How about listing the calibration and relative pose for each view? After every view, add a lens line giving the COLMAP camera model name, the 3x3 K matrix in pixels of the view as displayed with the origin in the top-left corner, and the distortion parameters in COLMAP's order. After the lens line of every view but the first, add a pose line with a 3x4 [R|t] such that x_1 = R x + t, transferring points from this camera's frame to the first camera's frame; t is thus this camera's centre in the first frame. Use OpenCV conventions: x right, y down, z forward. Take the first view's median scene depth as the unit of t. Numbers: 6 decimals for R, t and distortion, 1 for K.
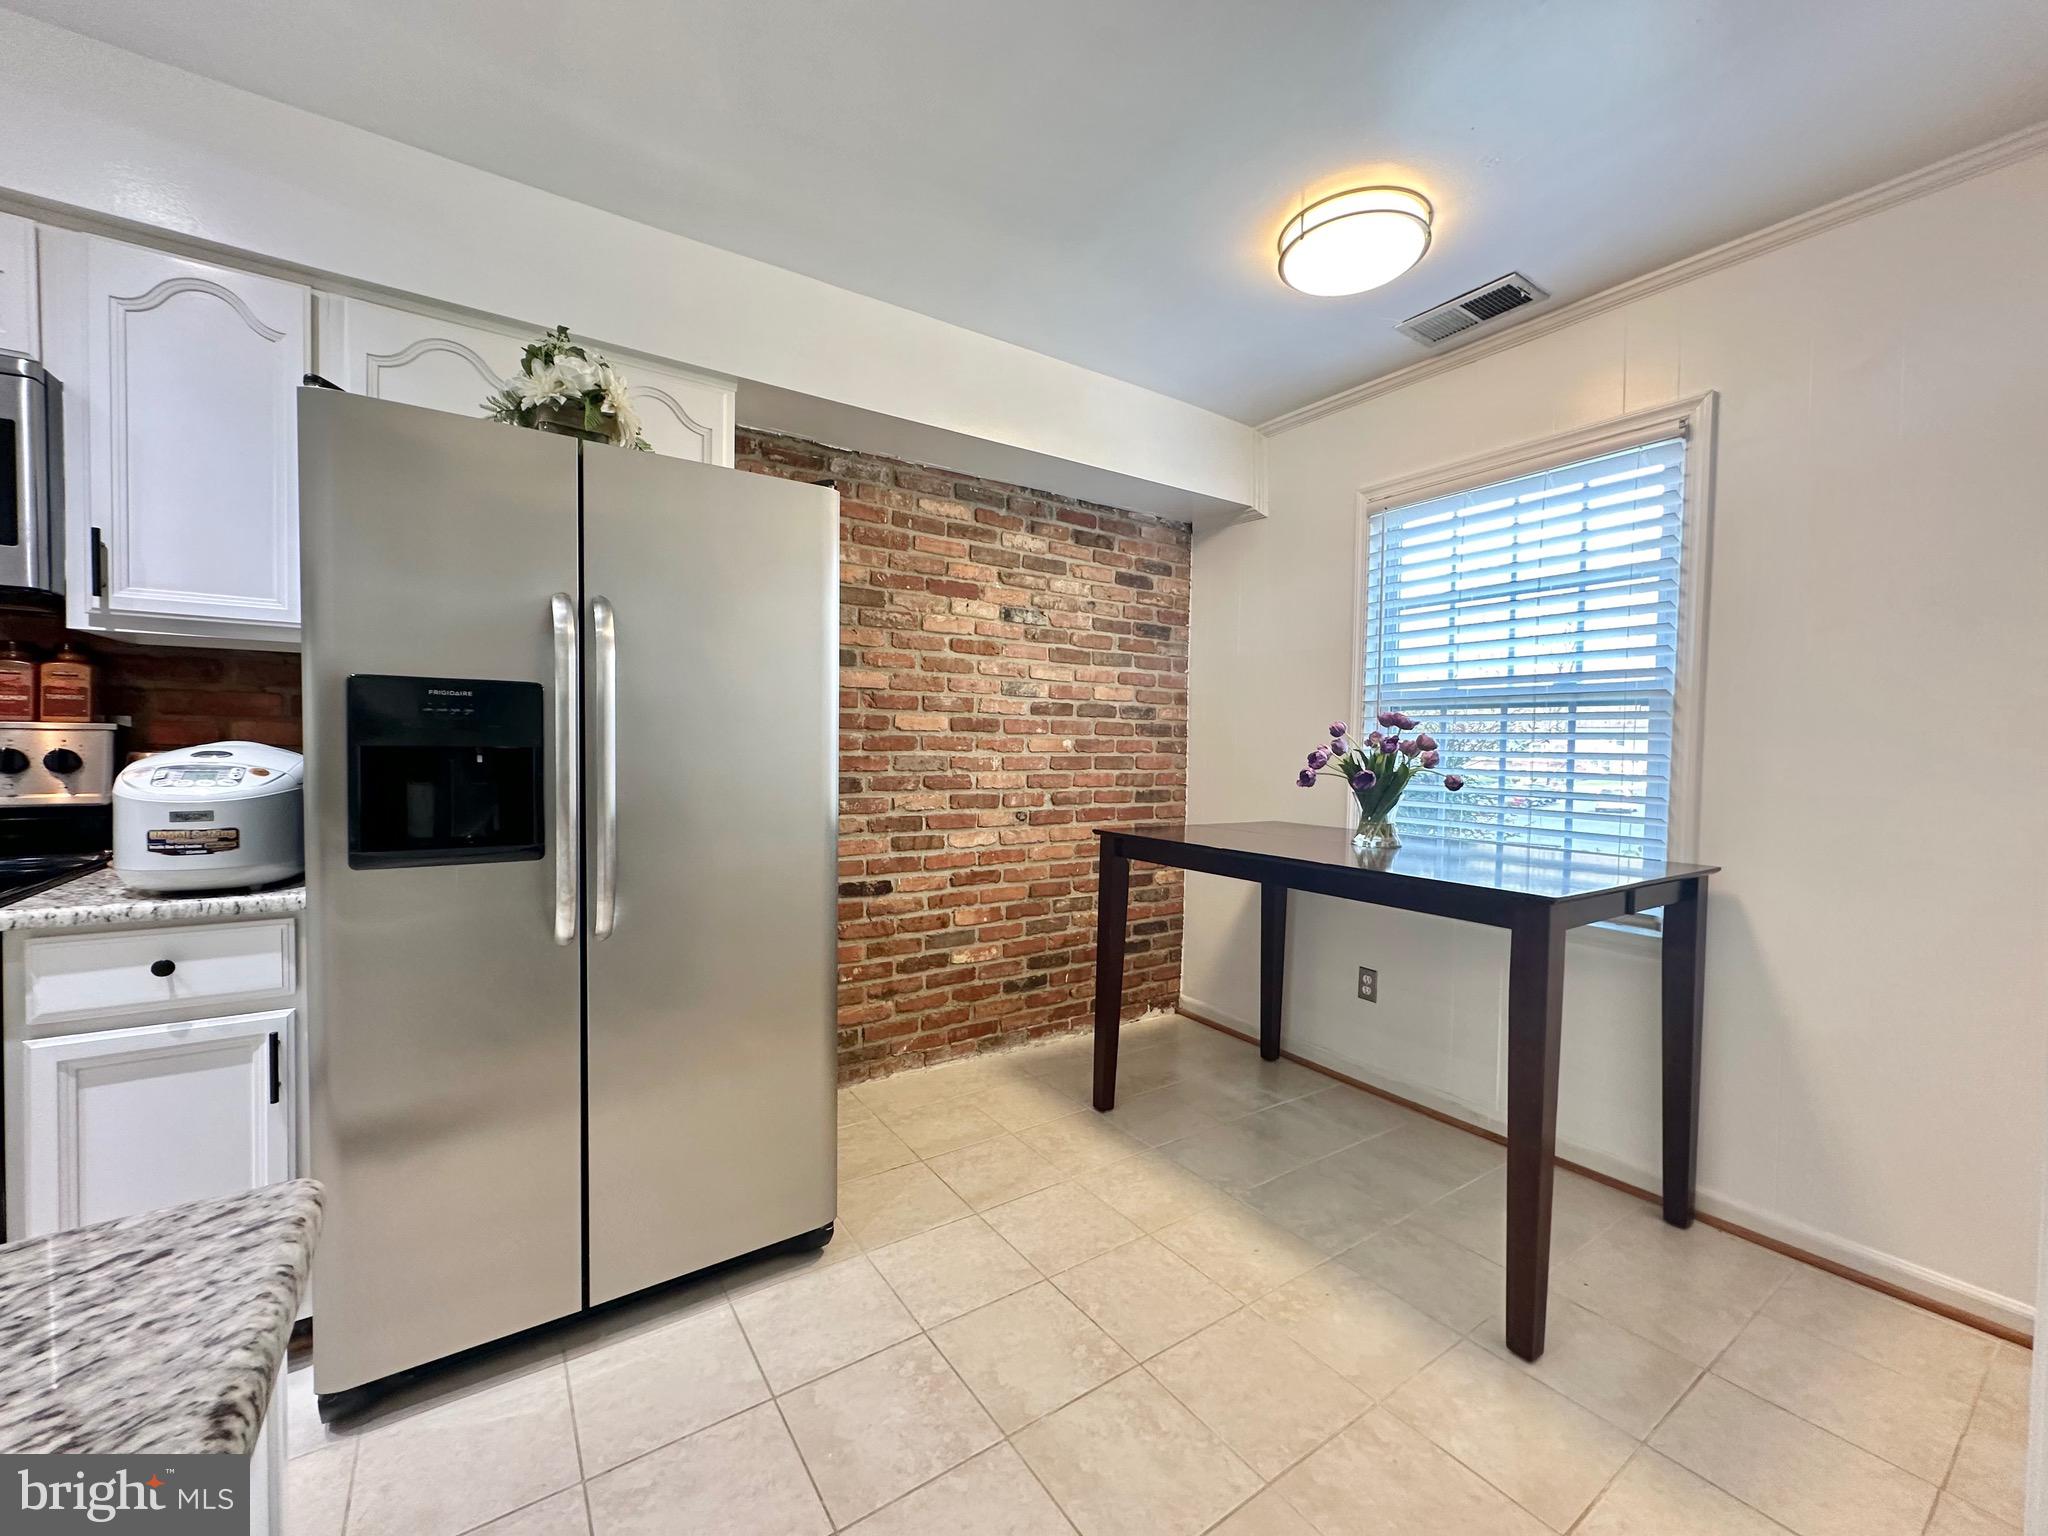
lens RADIAL K [[811.9, 0, 1017.8], [0, 811.9, 769.4], [0, 0, 1]] dist [-0.000861, 0.000182]
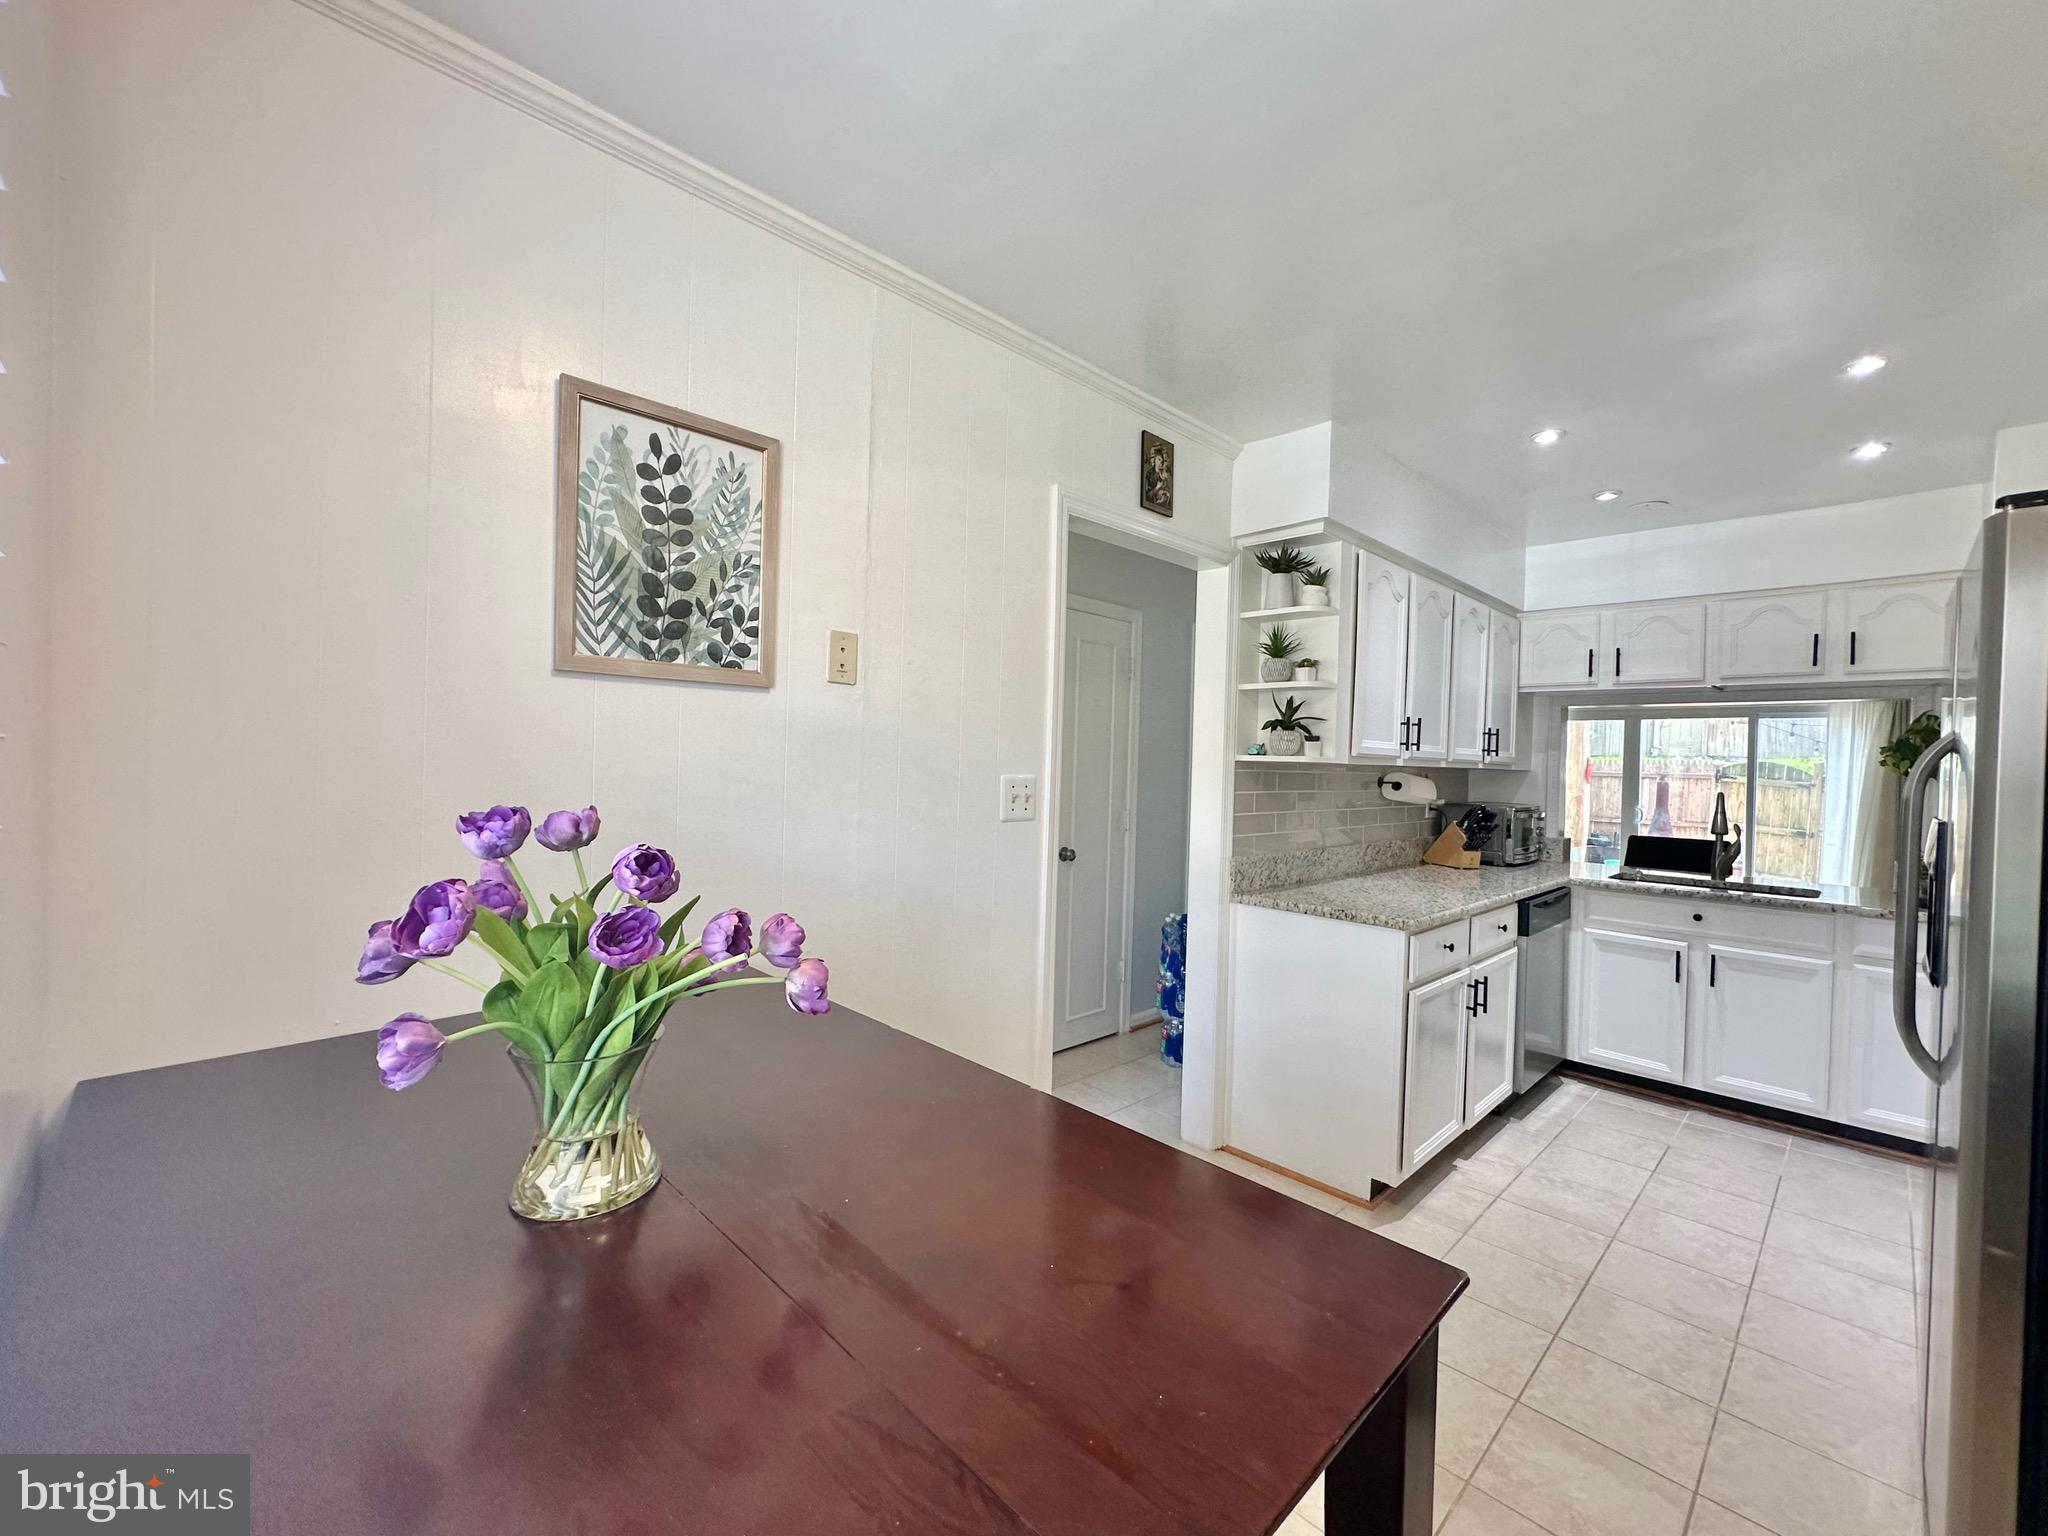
lens RADIAL K [[840.4, 0, 1024.0], [0, 840.4, 768.0], [0, 0, 1]] dist [-0.000109, -0.000709]
pose [[-0.982830, -0.039067, -0.180330, 0.426162], [-0.047136, 0.998060, 0.040680, -0.089723], [0.178391, 0.048481, -0.982765, 1.010106]]
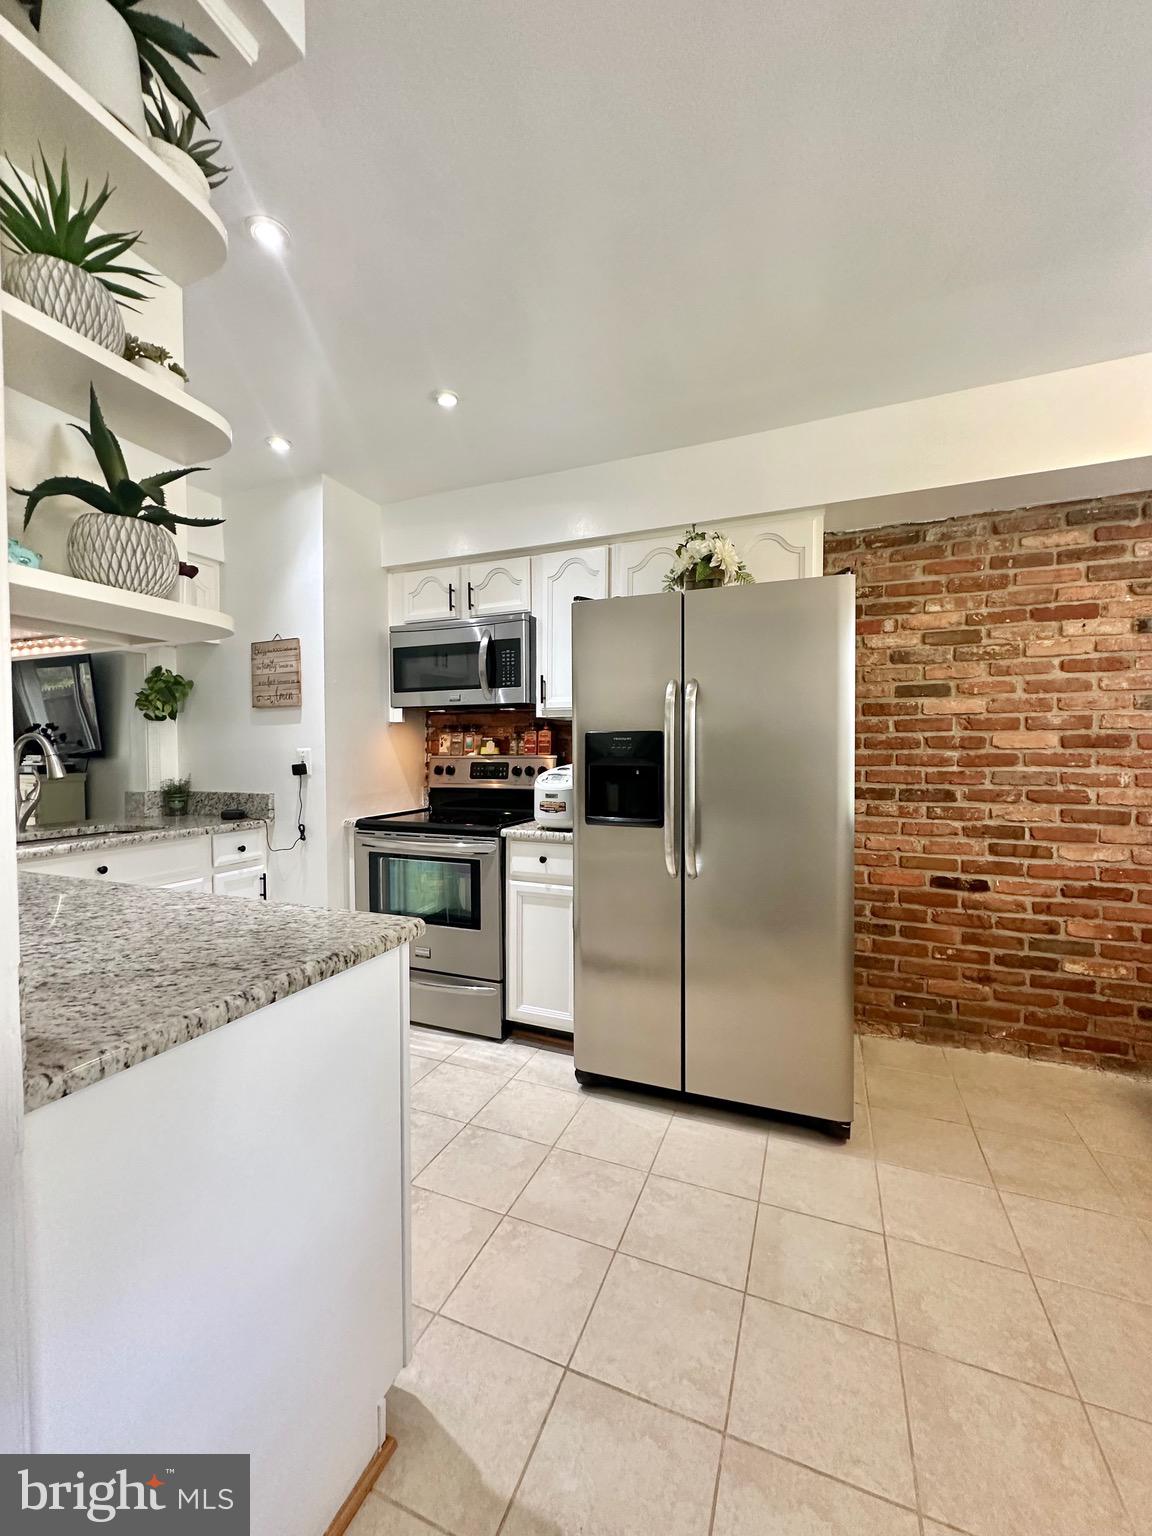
lens RADIAL K [[609.0, 0, 578.4], [0, 609.0, 767.1], [0, 0, 1]] dist [-0.000861, 0.000182]
pose [[0.559864, 0.003221, -0.828579, 0.237884], [-0.016743, 0.999832, -0.007426, -0.006584], [0.828416, 0.018031, 0.559824, 0.044758]]
